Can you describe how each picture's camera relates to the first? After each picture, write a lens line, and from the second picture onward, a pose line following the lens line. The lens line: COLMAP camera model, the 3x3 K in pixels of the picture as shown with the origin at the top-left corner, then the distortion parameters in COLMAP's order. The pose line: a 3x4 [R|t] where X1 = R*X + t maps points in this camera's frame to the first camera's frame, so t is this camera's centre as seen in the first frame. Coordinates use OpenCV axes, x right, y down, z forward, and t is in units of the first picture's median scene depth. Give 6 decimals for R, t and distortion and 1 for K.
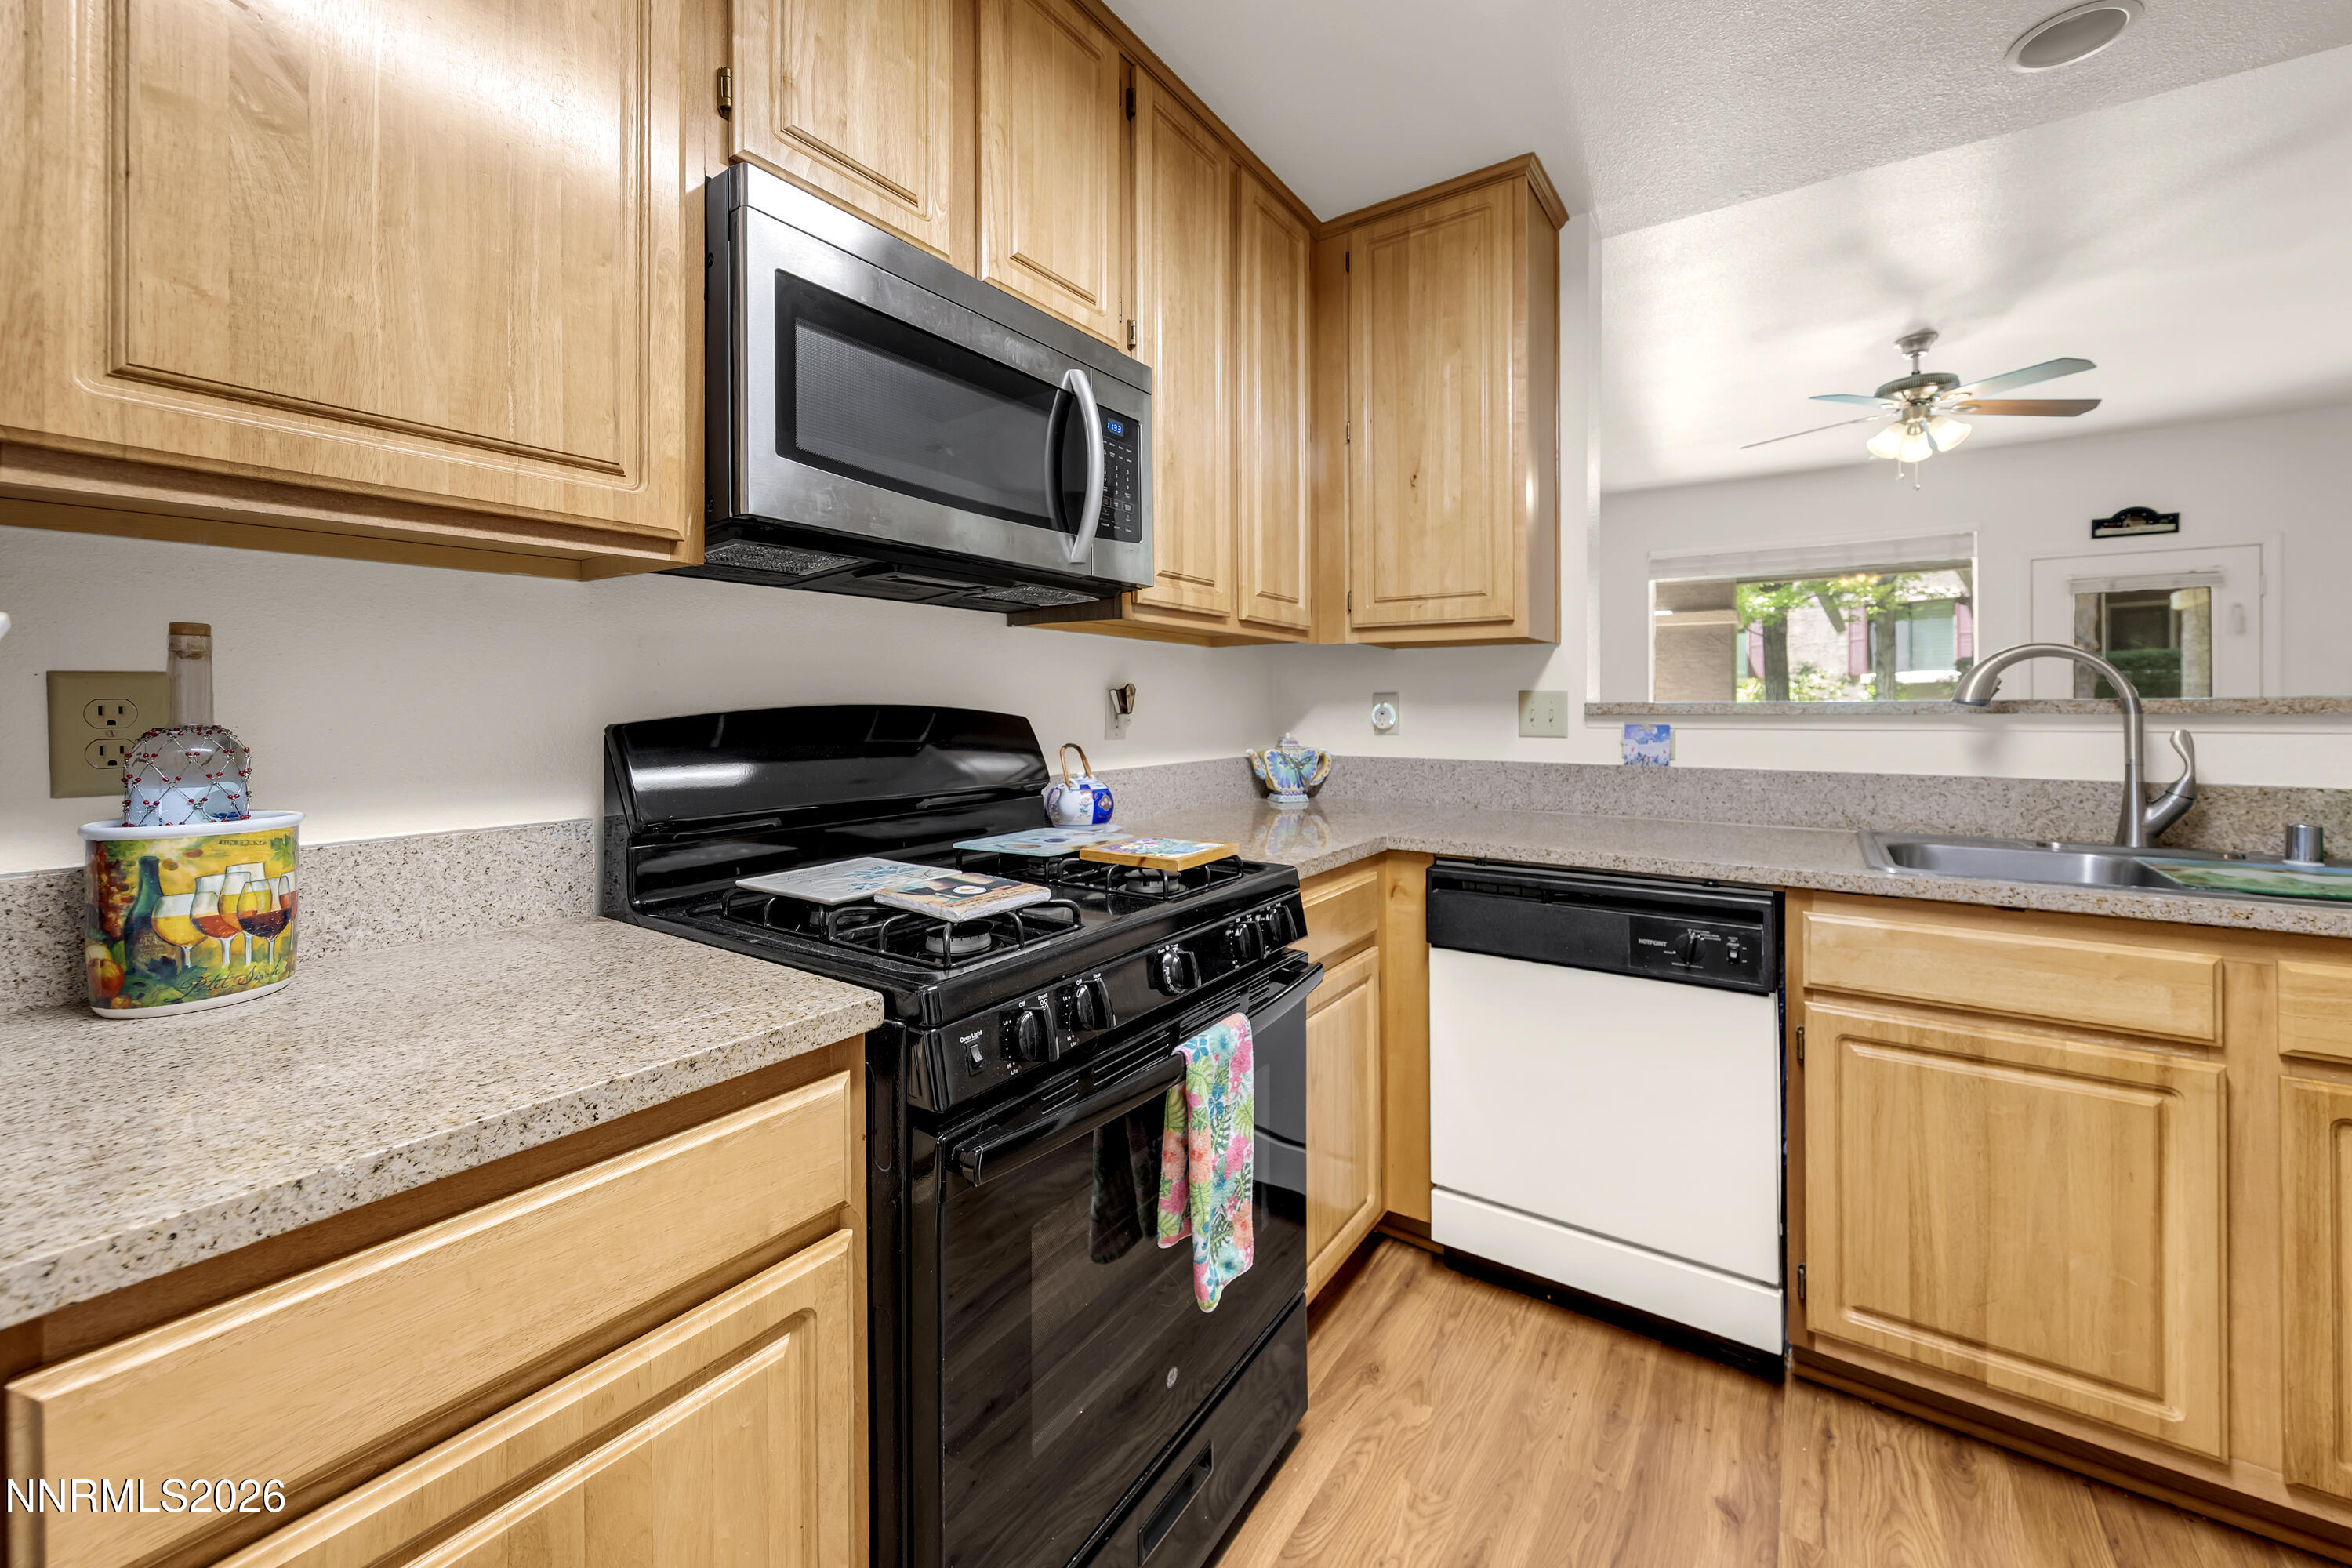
lens RADIAL K [[910.0, 0, 1199.8], [0, 910.0, 703.4], [0, 0, 1]] dist [-0.000607, 0.000427]
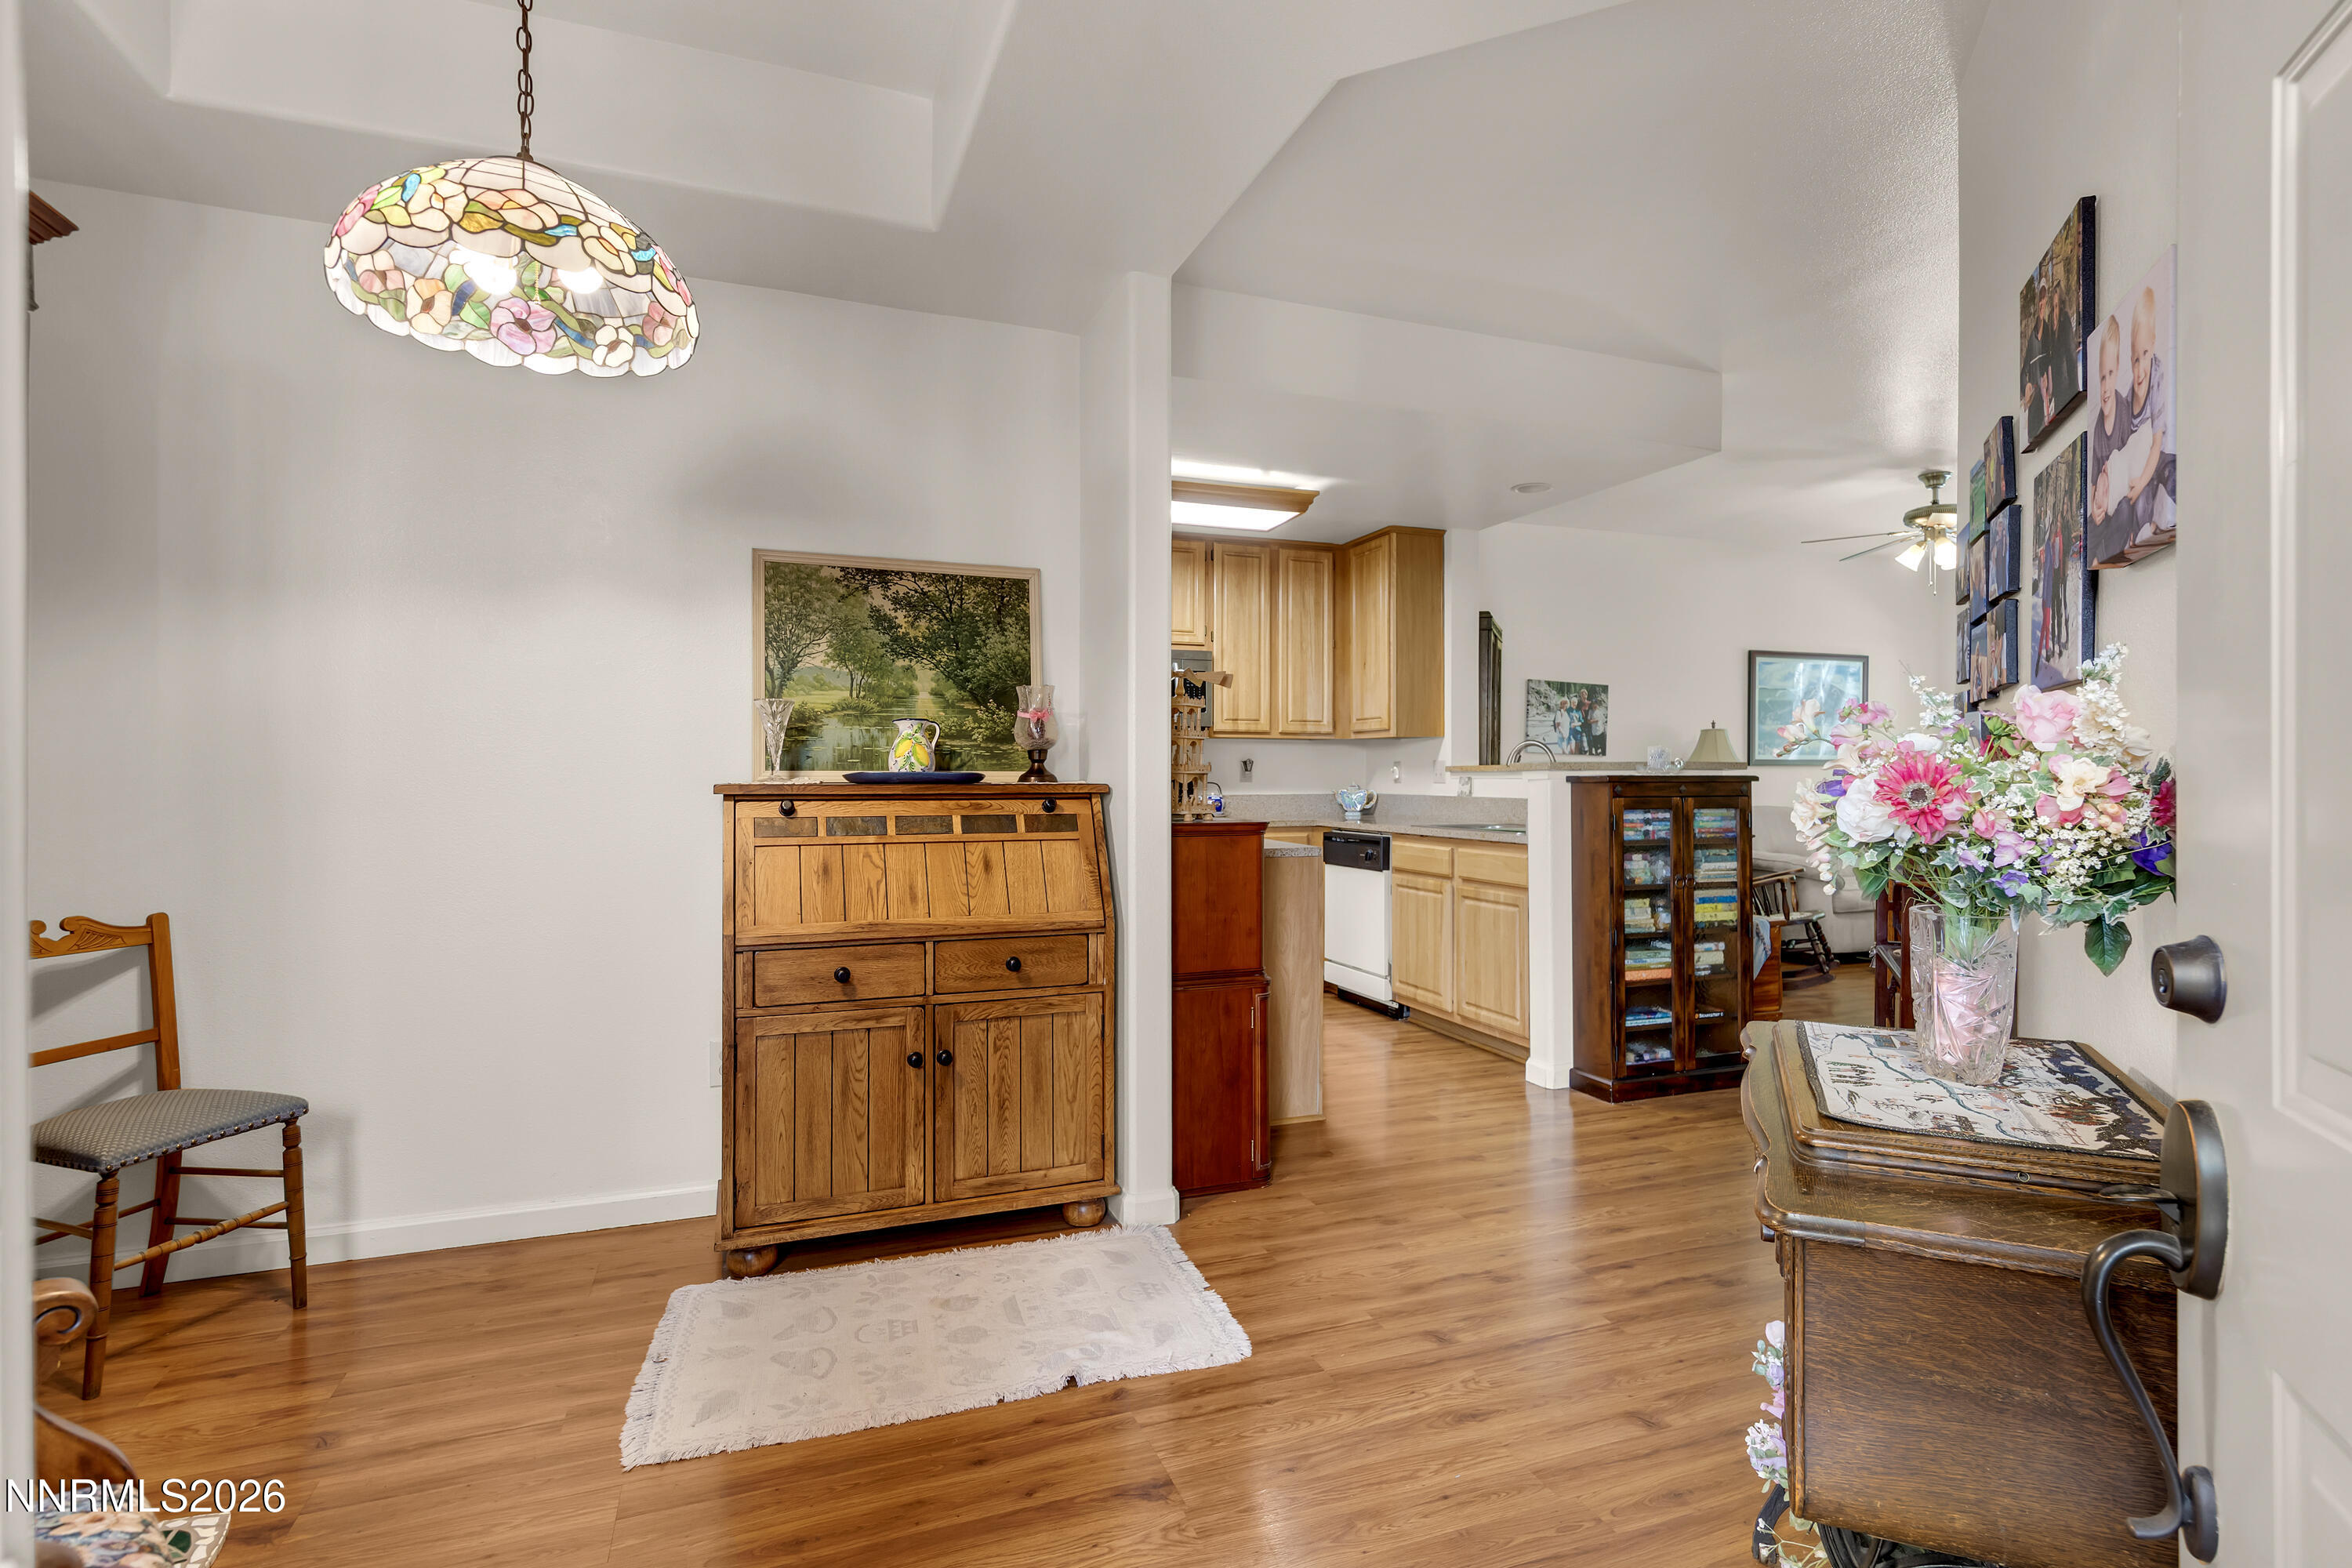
lens RADIAL K [[1061.1, 0, 1254.7], [0, 1061.1, 783.4], [0, 0, 1]] dist [0.025219, 0.000363]
pose [[0.846511, 0.005314, -0.532345, 1.754566], [-0.000066, 0.999951, 0.009877, 0.019458], [0.532371, -0.008326, 0.846470, -1.684905]]
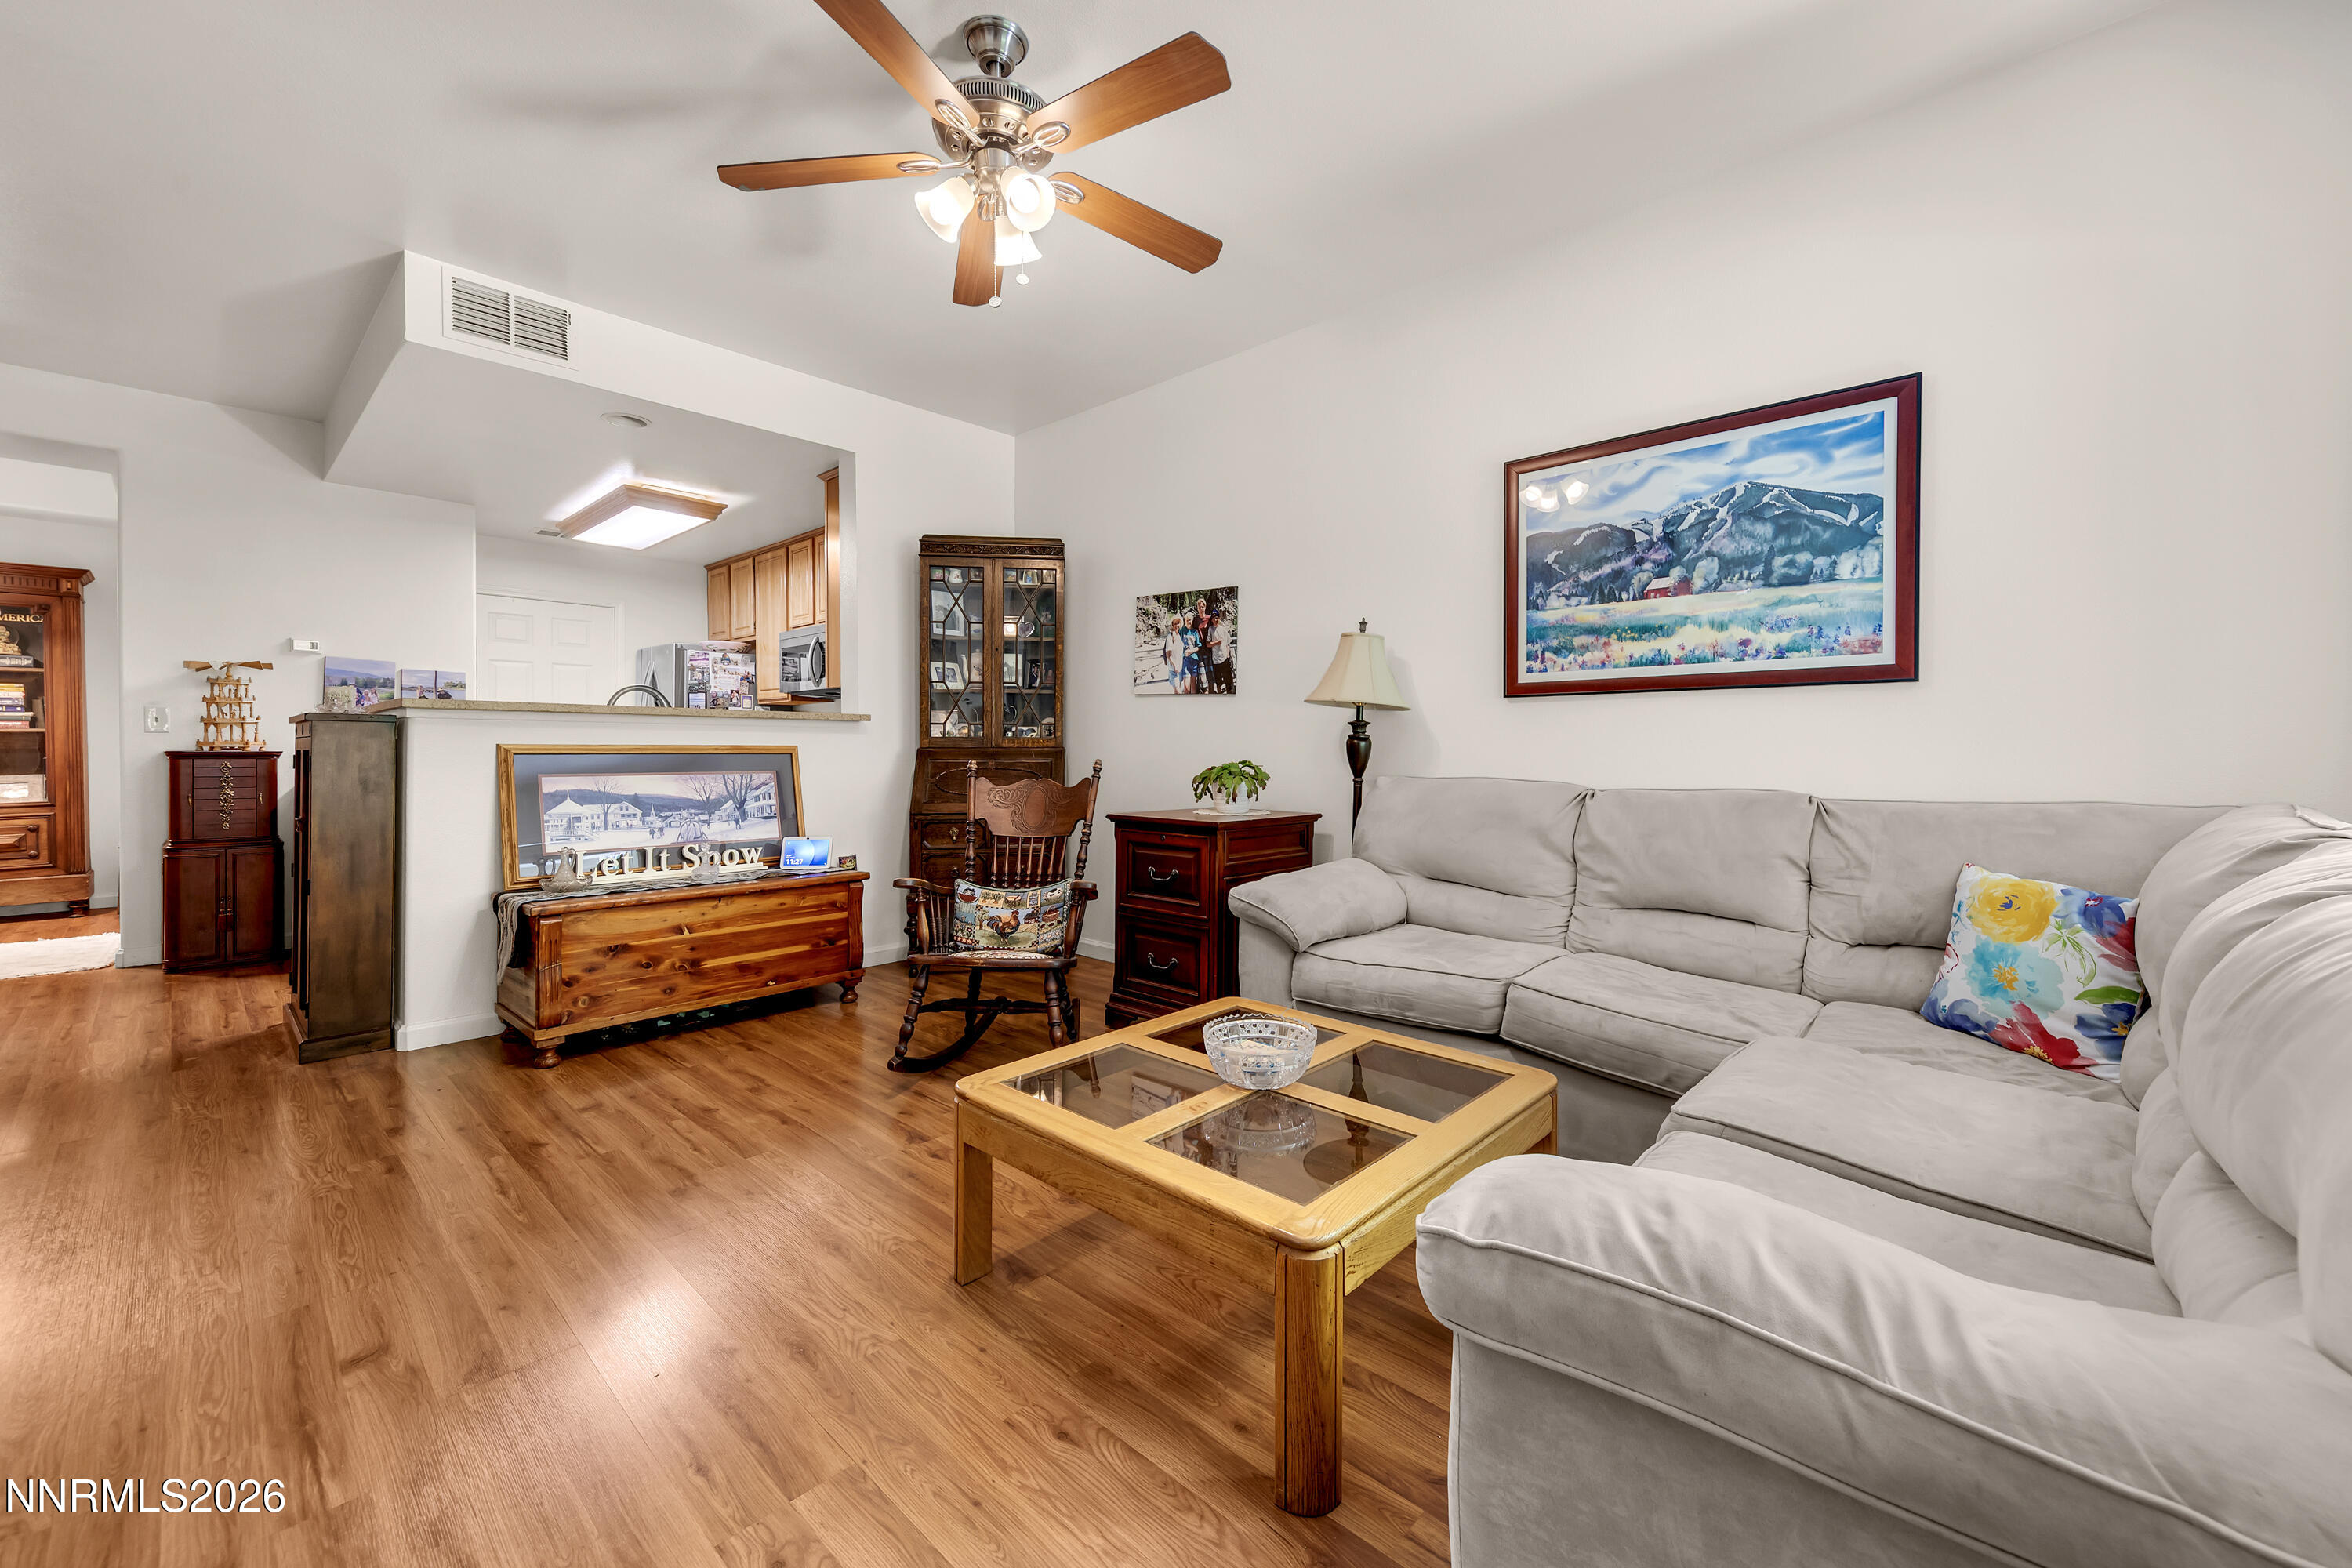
lens RADIAL K [[910.0, 0, 1188.6], [0, 910.0, 753.4], [0, 0, 1]] dist [-0.000607, 0.000427]
pose [[-0.099256, 0.000507, -0.995062, 3.033949], [-0.000061, 1.000000, 0.000515, 0.103709], [0.995062, 0.000112, -0.099256, 2.712584]]
